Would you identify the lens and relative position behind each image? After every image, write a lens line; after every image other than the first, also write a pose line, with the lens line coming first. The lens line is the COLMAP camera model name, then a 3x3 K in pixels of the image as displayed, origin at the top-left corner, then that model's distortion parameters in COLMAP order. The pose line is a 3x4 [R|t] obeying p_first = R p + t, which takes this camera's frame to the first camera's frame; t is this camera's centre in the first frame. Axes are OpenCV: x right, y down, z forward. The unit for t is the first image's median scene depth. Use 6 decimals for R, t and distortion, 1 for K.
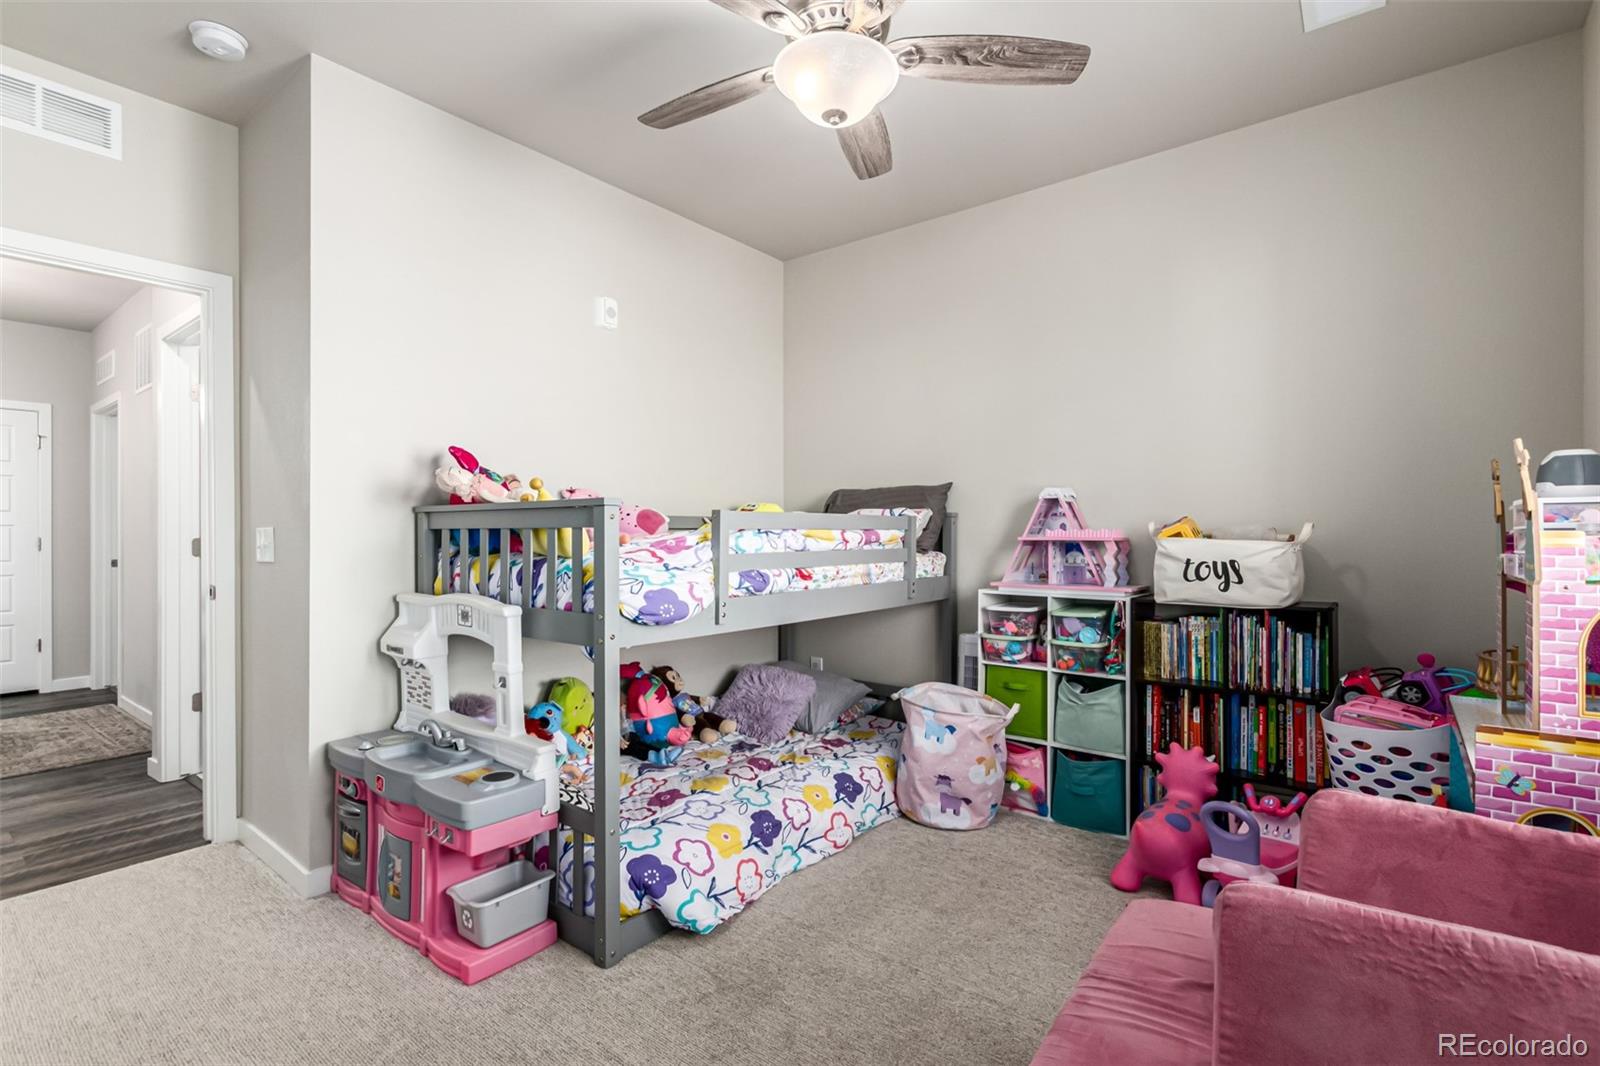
lens RADIAL K [[747.5, 0, 803.2], [0, 747.5, 534.0], [0, 0, 1]] dist [-0.002491, 0.001017]
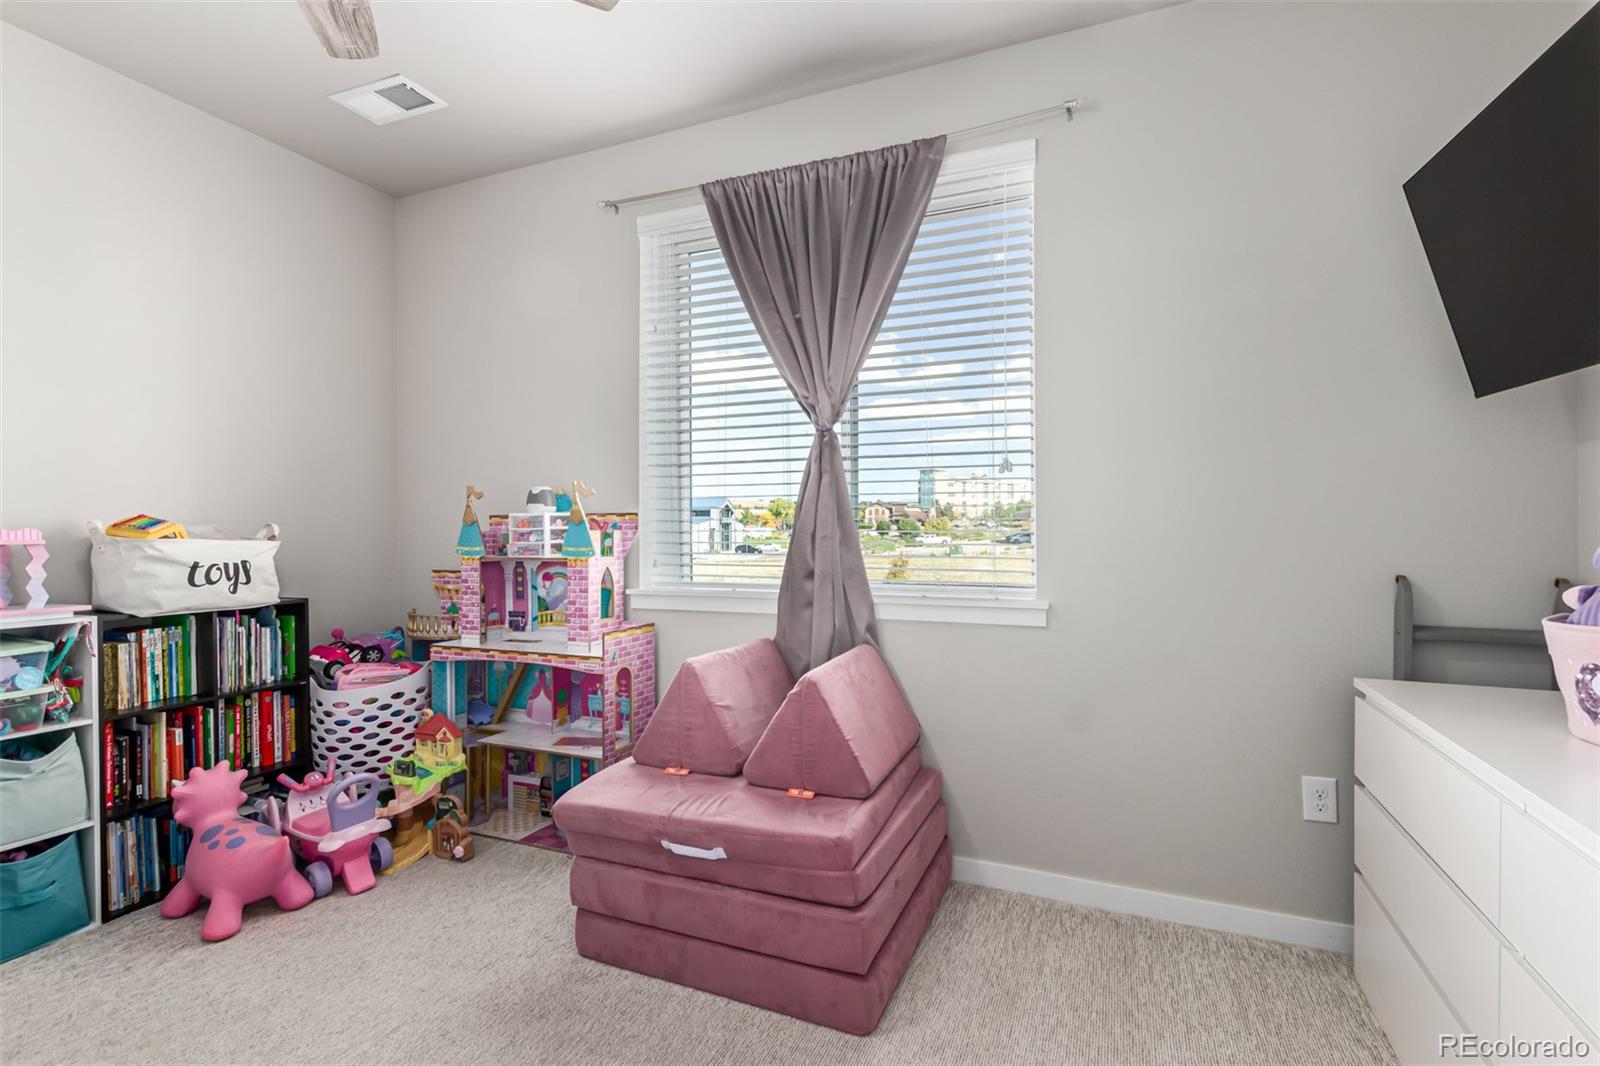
lens RADIAL K [[747.5, 0, 802.8], [0, 747.5, 534.1], [0, 0, 1]] dist [-0.002491, 0.001017]
pose [[-0.258908, -0.004522, 0.965891, -0.556113], [0.007417, 0.999950, 0.006669, -0.001323], [-0.965874, 0.008891, -0.258862, 0.526837]]
